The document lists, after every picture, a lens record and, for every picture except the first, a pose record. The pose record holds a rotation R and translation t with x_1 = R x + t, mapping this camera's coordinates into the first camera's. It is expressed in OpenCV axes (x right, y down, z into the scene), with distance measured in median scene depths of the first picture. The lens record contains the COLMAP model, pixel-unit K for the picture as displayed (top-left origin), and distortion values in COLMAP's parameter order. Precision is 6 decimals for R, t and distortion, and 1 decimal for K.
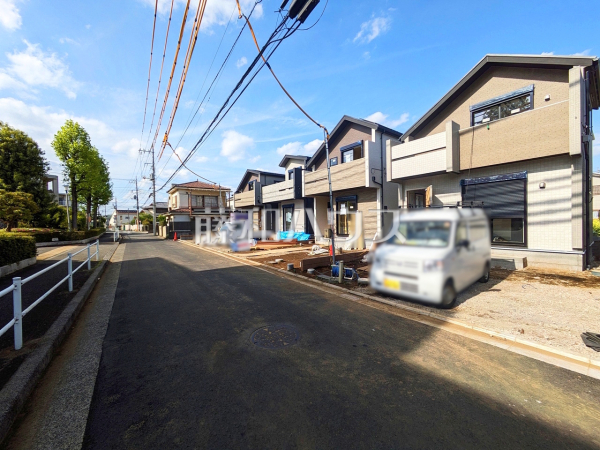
lens RADIAL K [[241.6, 0, 295.8], [0, 241.6, 225.7], [0, 0, 1]] dist [0.000255, 0.001849]
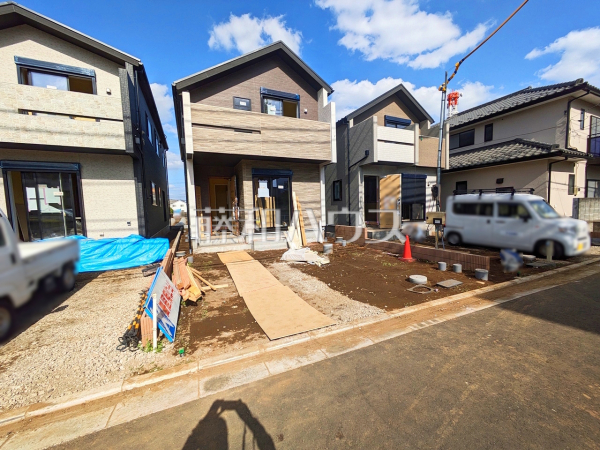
lens RADIAL K [[241.6, 0, 298.9], [0, 241.6, 225.0], [0, 0, 1]] dist [0.000255, 0.001849]
pose [[0.182072, -0.056128, 0.981682, -0.696536], [0.040332, 0.997956, 0.049578, -0.002939], [-0.982458, 0.030566, 0.183964, 1.336051]]
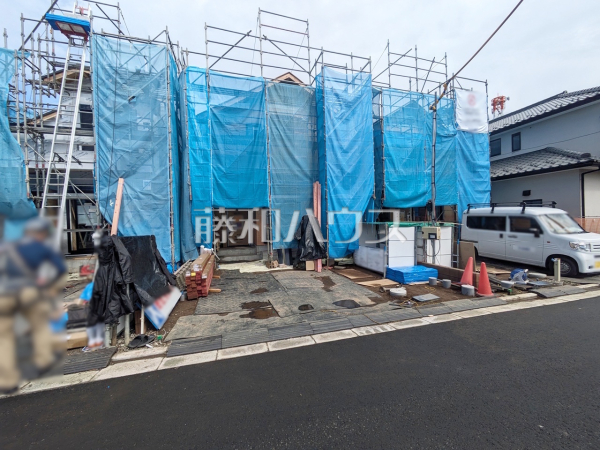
lens RADIAL K [[241.6, 0, 301.5], [0, 241.6, 226.4], [0, 0, 1]] dist [0.000255, 0.001849]
pose [[0.311562, -0.011856, 0.950152, -0.727816], [0.038953, 0.999241, -0.000304, -0.006439], [-0.949427, 0.037106, 0.311788, 1.207266]]
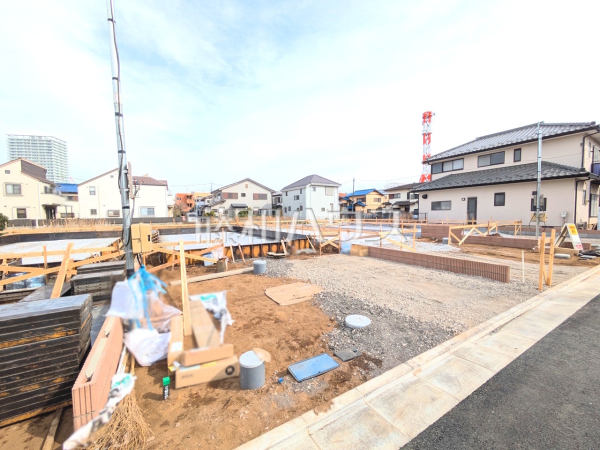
lens RADIAL K [[241.6, 0, 302.8], [0, 241.6, 225.3], [0, 0, 1]] dist [0.000255, 0.001849]
pose [[0.063086, -0.030512, 0.997542, -1.032127], [0.028990, 0.999167, 0.028729, -0.000824], [-0.997587, 0.027106, 0.063918, 2.057081]]
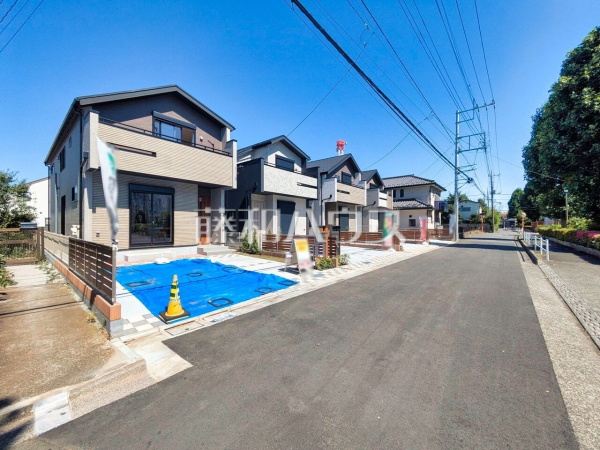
lens RADIAL K [[241.6, 0, 300.5], [0, 241.6, 225.5], [0, 0, 1]] dist [0.000255, 0.001849]
pose [[-0.257710, 0.014418, 0.966115, -1.807897], [0.015324, 0.999824, -0.010833, -0.005122], [-0.966101, 0.012013, -0.257885, 2.652953]]
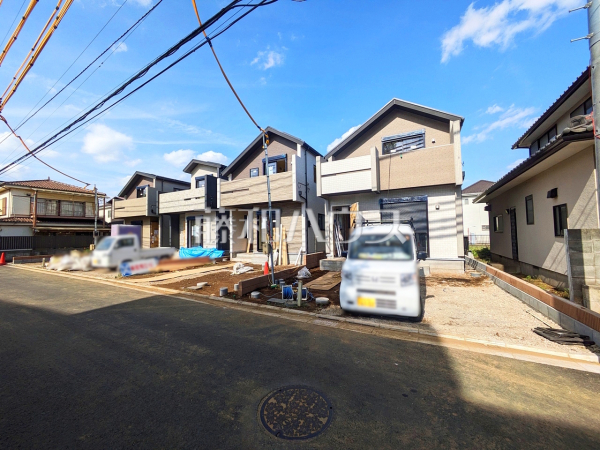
lens RADIAL K [[241.6, 0, 298.9], [0, 241.6, 224.5], [0, 0, 1]] dist [0.000255, 0.001849]
pose [[0.903830, 0.020392, 0.427405, -0.147002], [0.007978, 0.997887, -0.064482, -0.000161], [-0.427816, 0.061691, 0.901758, 0.150675]]
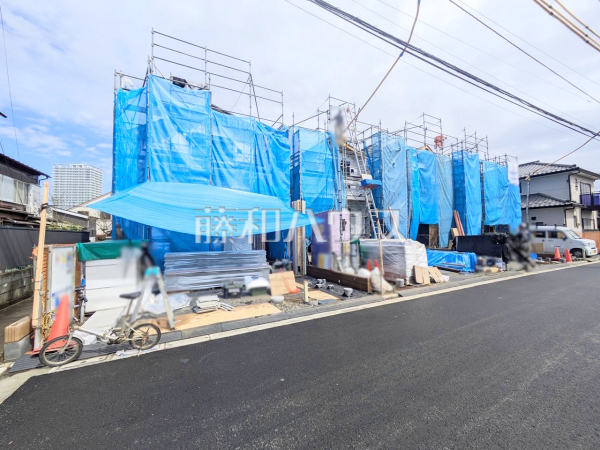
lens RADIAL K [[241.6, 0, 297.8], [0, 241.6, 224.9], [0, 0, 1]] dist [0.000255, 0.001849]
pose [[0.129522, 0.056013, 0.989993, -1.662036], [0.028685, 0.997774, -0.060206, -0.002179], [-0.991162, 0.036196, 0.127626, 2.360348]]
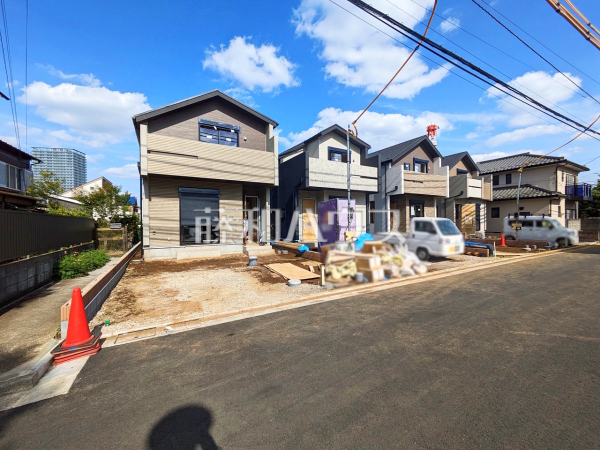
lens RADIAL K [[241.6, 0, 297.7], [0, 241.6, 226.6], [0, 0, 1]] dist [0.000255, 0.001849]
pose [[0.092428, 0.000788, 0.995719, -1.705416], [0.023867, 0.999711, -0.003007, -0.002506], [-0.995433, 0.024043, 0.092383, 2.430375]]
